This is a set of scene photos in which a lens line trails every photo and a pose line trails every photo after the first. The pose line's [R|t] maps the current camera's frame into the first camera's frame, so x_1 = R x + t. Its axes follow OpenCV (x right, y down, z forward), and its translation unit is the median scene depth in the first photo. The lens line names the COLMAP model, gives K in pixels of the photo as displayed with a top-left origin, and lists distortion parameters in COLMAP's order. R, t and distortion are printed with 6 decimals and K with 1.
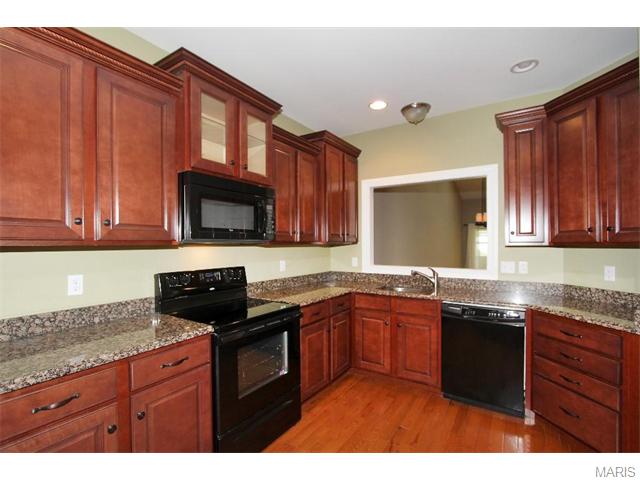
lens RADIAL K [[298.8, 0, 319.3], [0, 298.8, 239.6], [0, 0, 1]] dist [-0.011870, 0.000369]
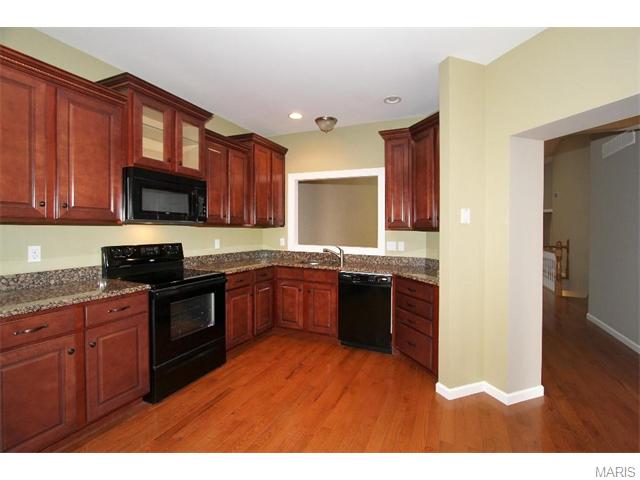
lens RADIAL K [[298.8, 0, 320.3], [0, 298.8, 230.8], [0, 0, 1]] dist [-0.011870, 0.000369]
pose [[0.989323, 0.015590, 0.144902, 0.160803], [-0.018736, 0.999617, 0.020375, 0.005745], [-0.144529, -0.022873, 0.989236, -0.339888]]
